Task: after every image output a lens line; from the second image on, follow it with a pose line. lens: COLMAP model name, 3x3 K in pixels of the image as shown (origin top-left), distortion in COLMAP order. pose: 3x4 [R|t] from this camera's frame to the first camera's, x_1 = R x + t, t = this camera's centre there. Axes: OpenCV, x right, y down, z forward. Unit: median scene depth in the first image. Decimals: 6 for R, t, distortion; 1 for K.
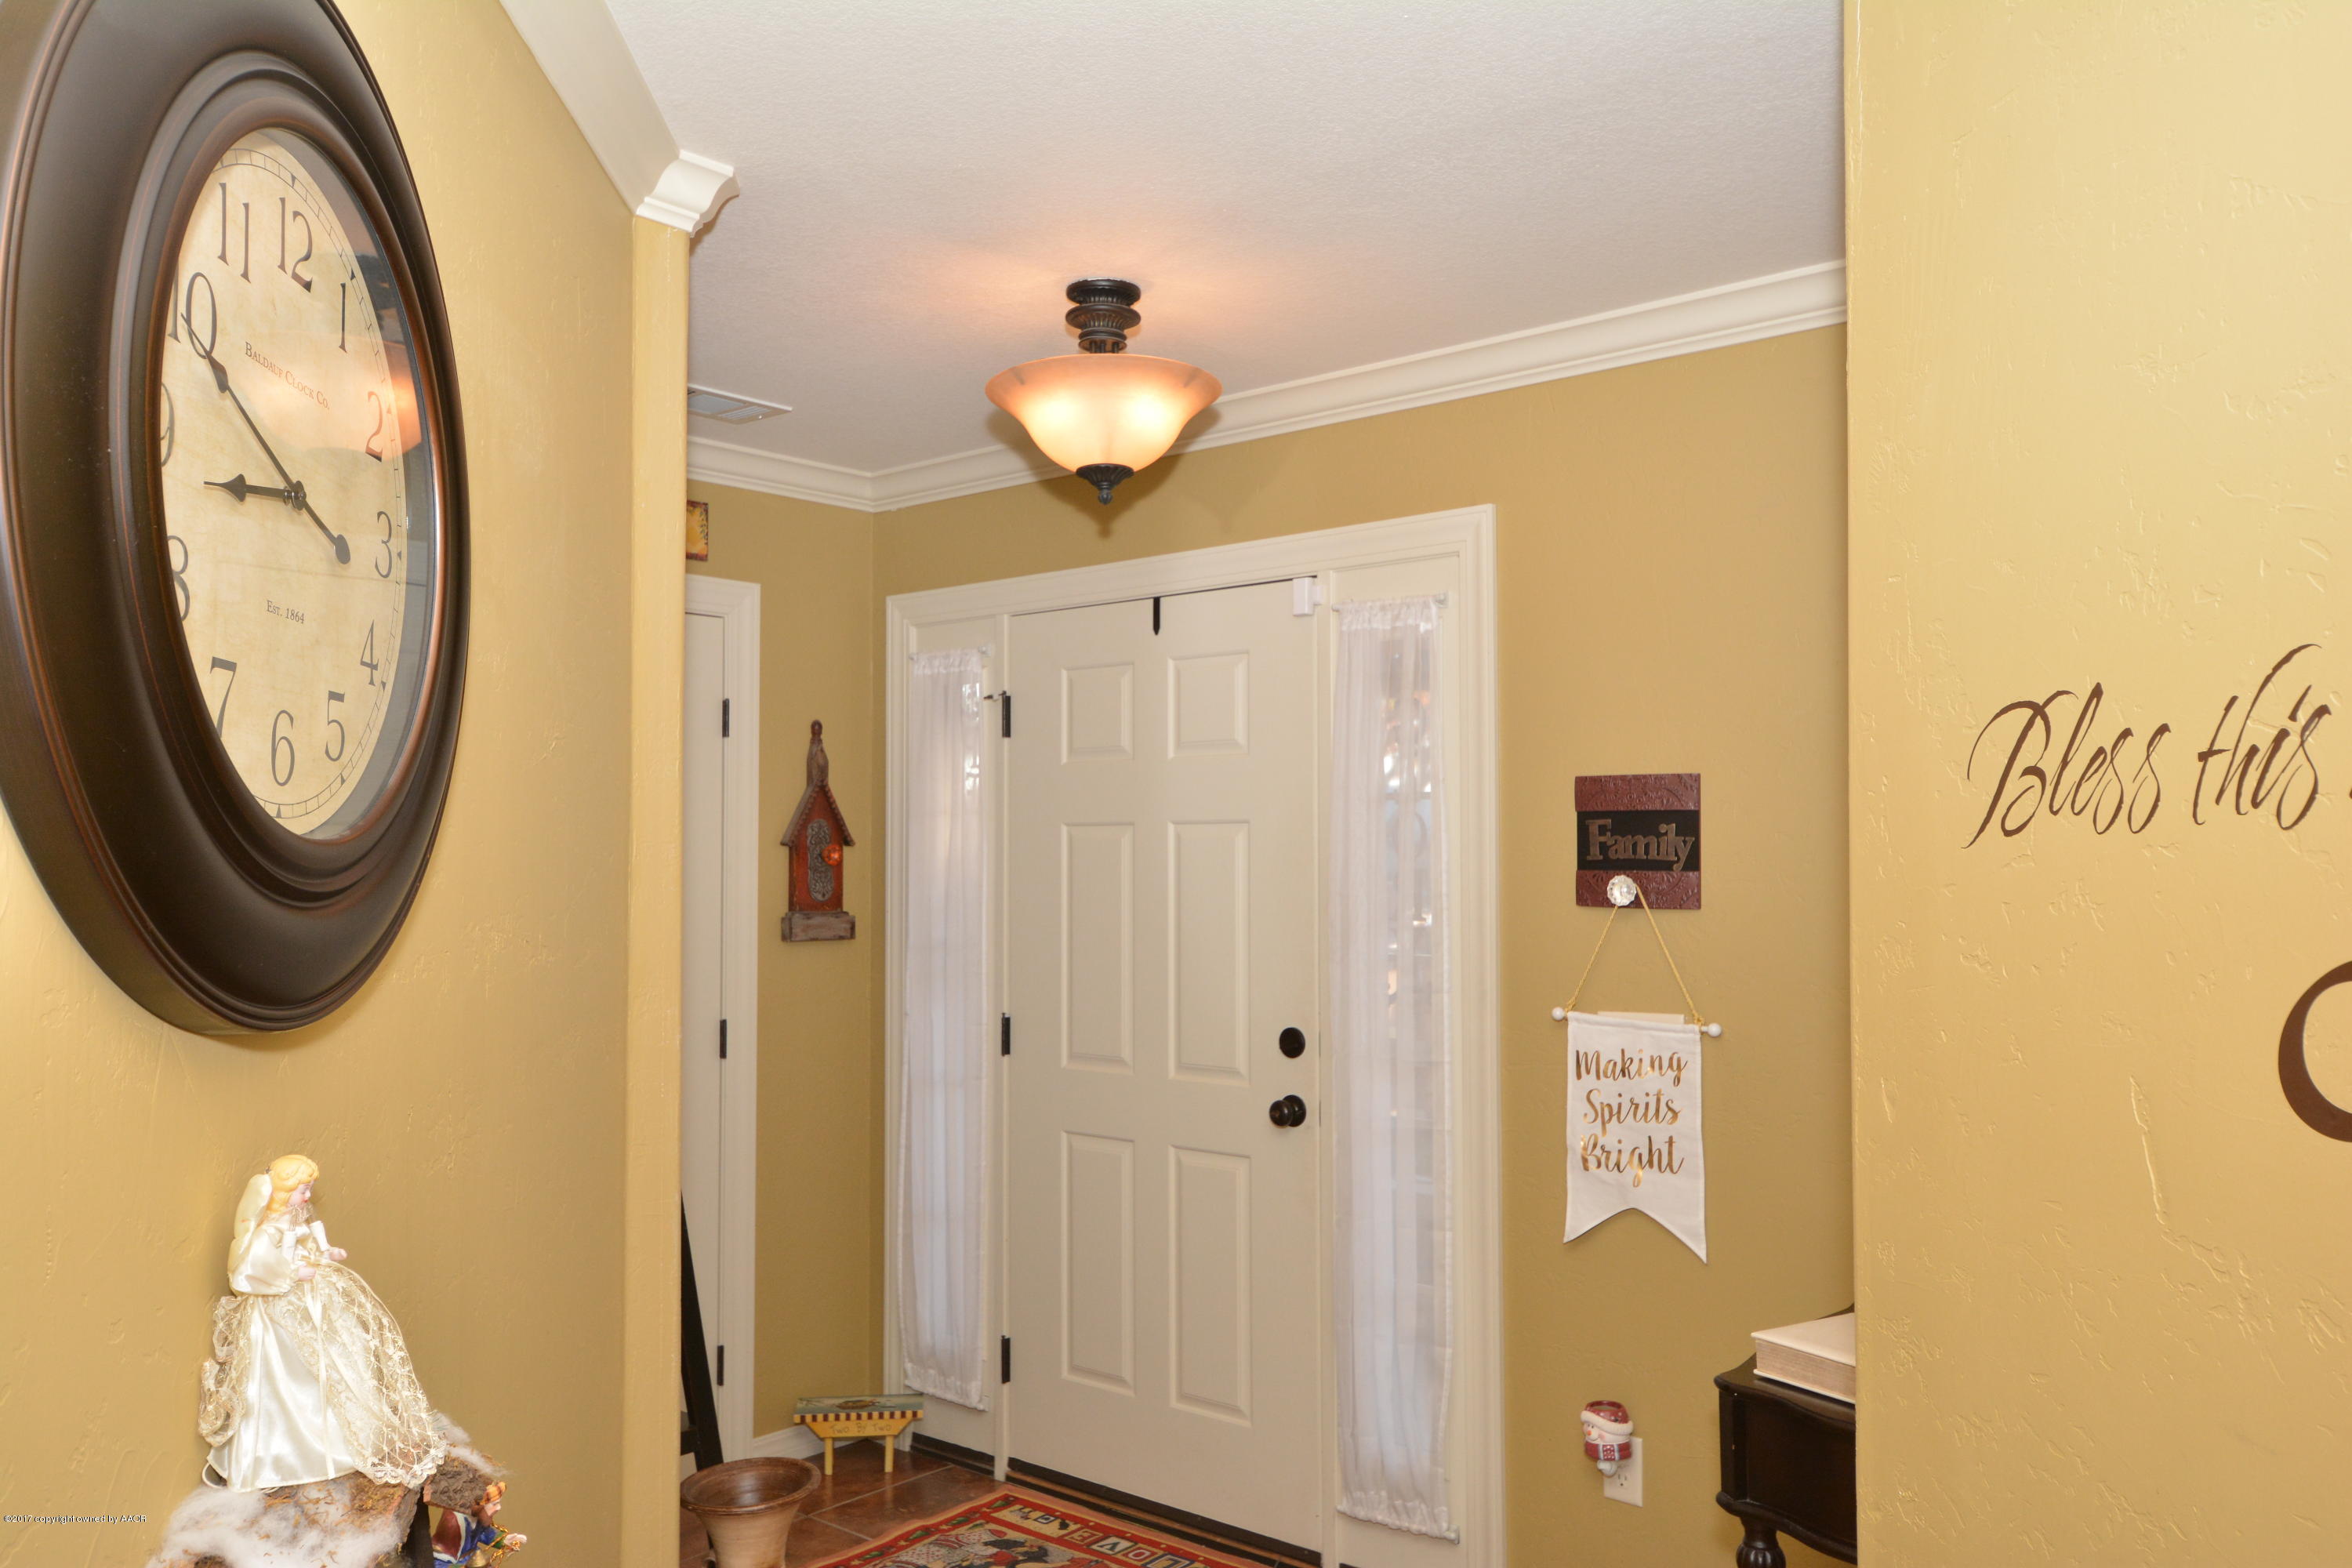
lens RADIAL K [[1778.6, 0, 1171.9], [0, 1778.6, 796.3], [0, 0, 1]] dist [0.024376, -0.001891]
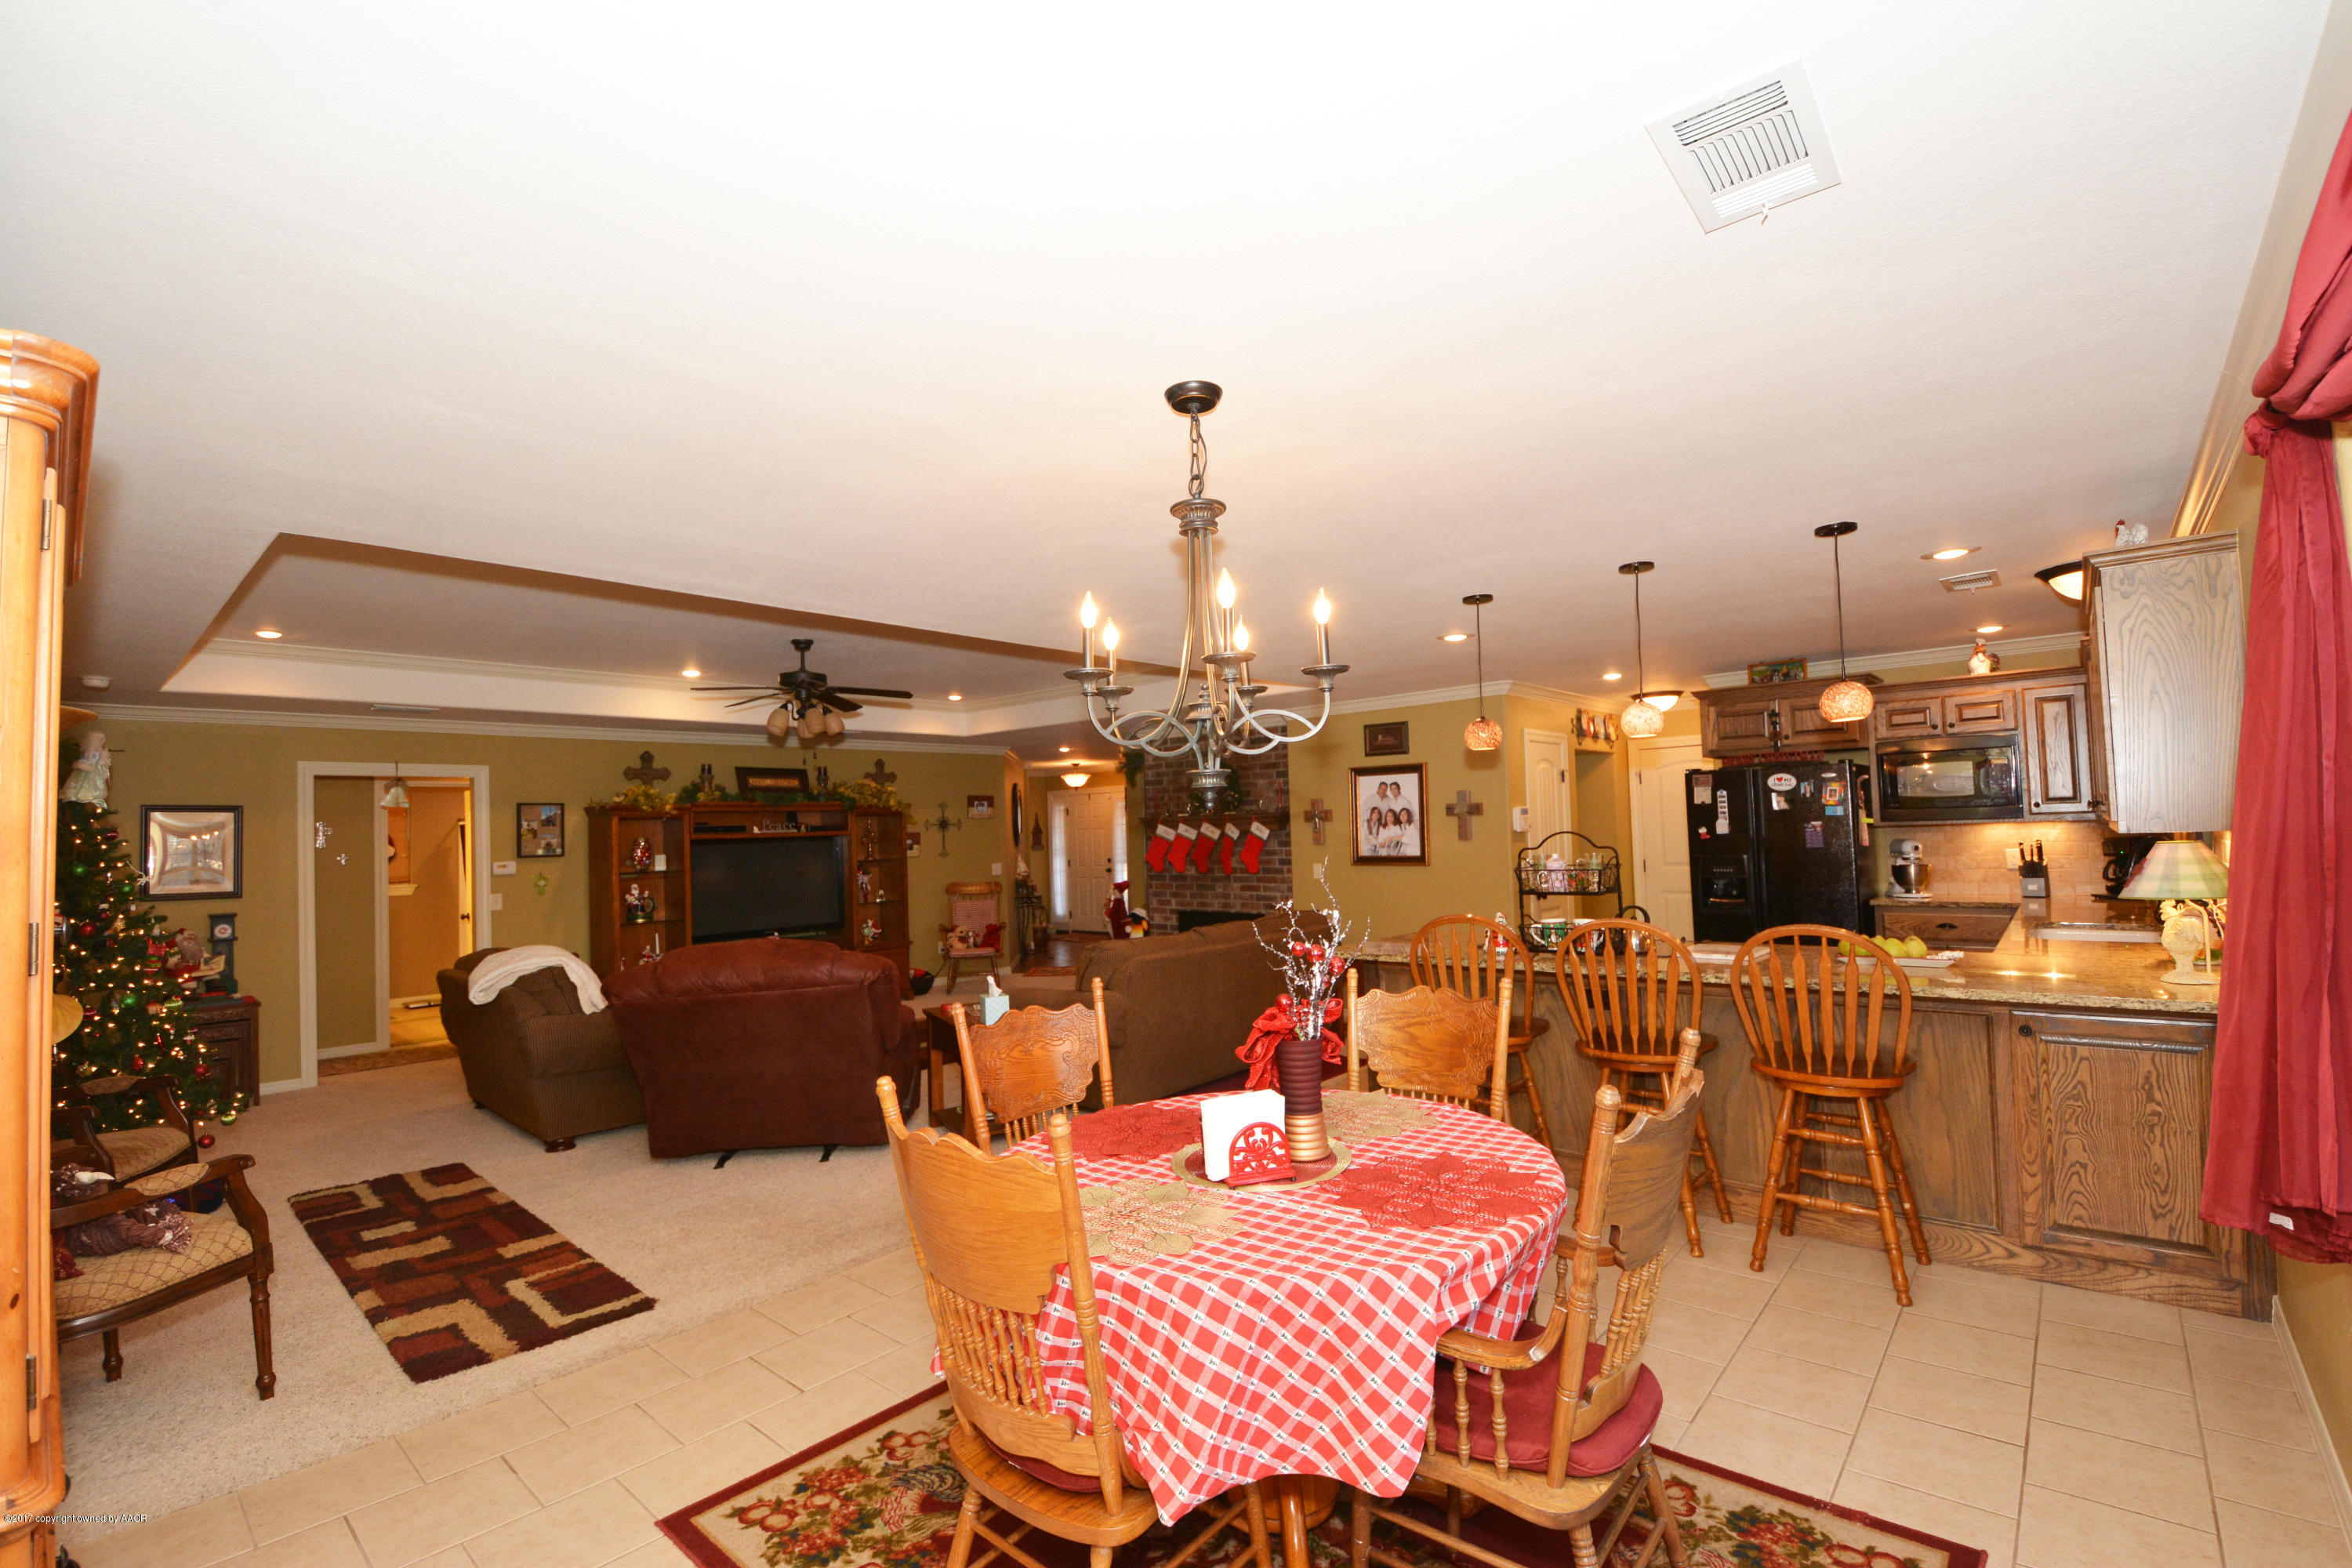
lens RADIAL K [[1025.6, 0, 1180.5], [0, 1025.6, 794.9], [0, 0, 1]] dist [0.011251, -0.020062]
pose [[0.999370, -0.032047, -0.015219, 0.472045], [0.032030, 0.999486, -0.001387, -0.117807], [0.015256, 0.000898, 0.999883, -3.431696]]
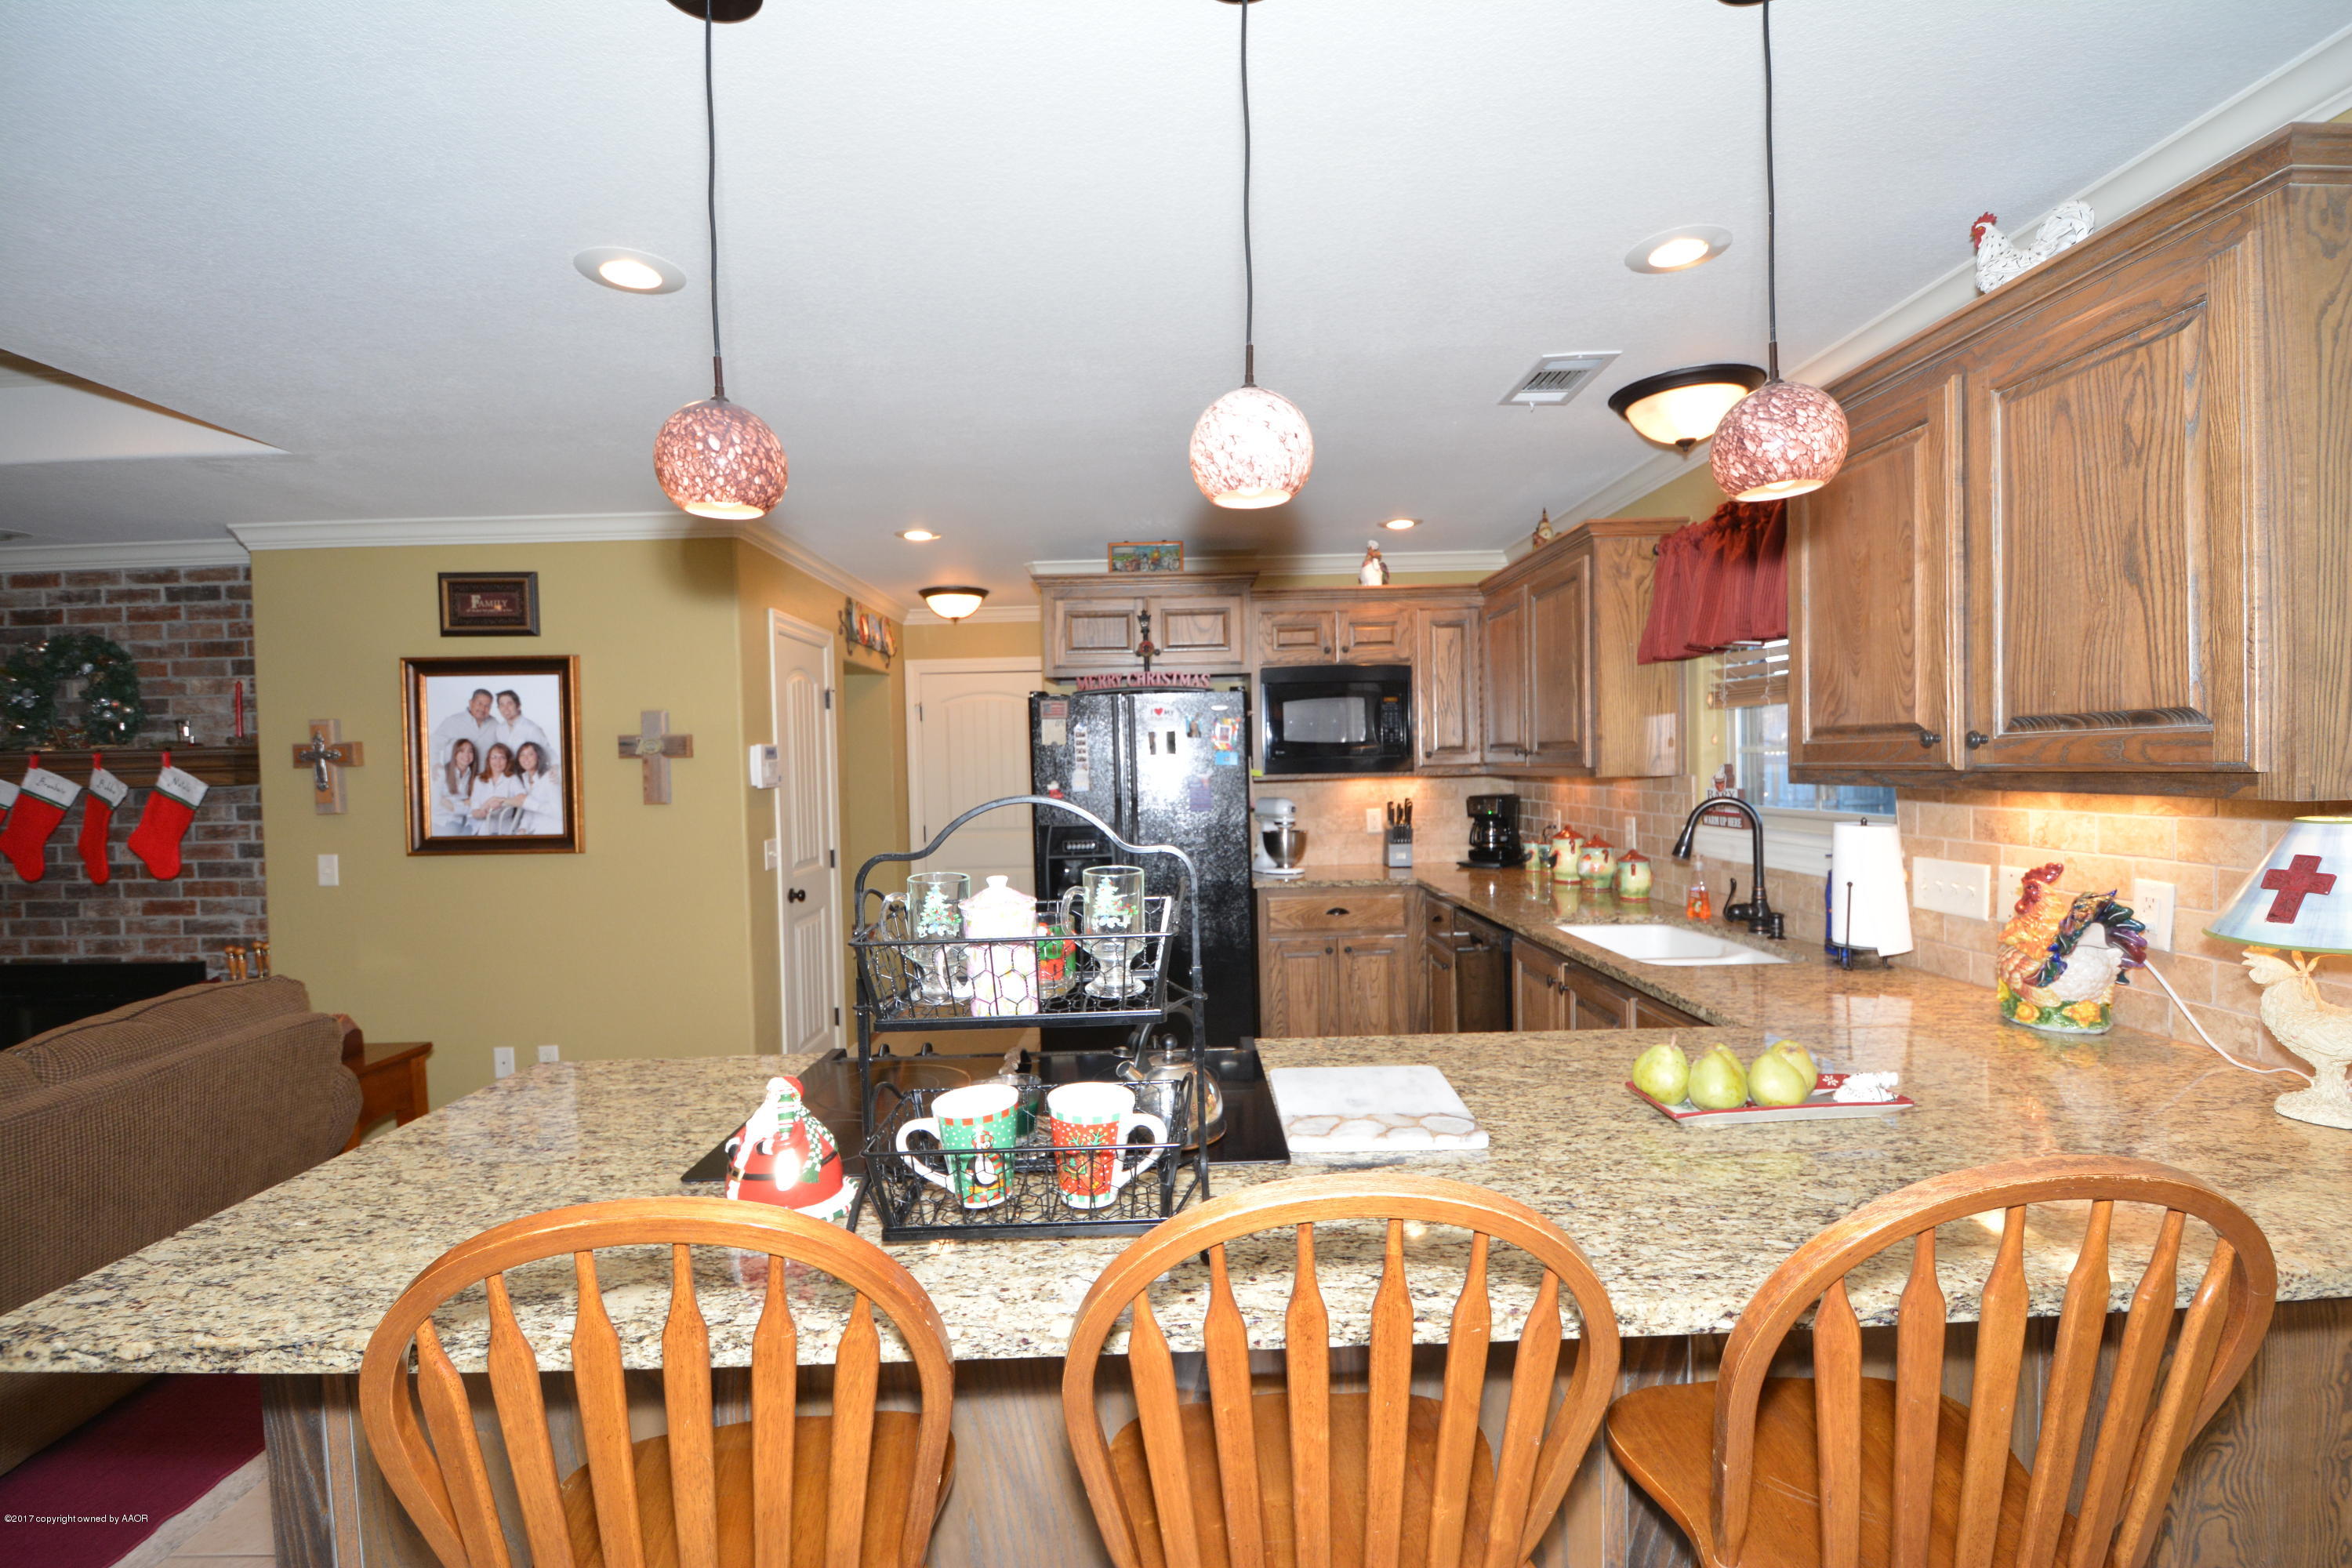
lens RADIAL K [[1025.1, 0, 1182.0], [0, 1025.1, 796.9], [0, 0, 1]] dist [0.015270, -0.021671]
pose [[0.749773, -0.039608, 0.660508, 0.724343], [0.000077, 0.998212, 0.059772, -0.082218], [-0.661695, -0.044765, 0.748436, -2.480409]]
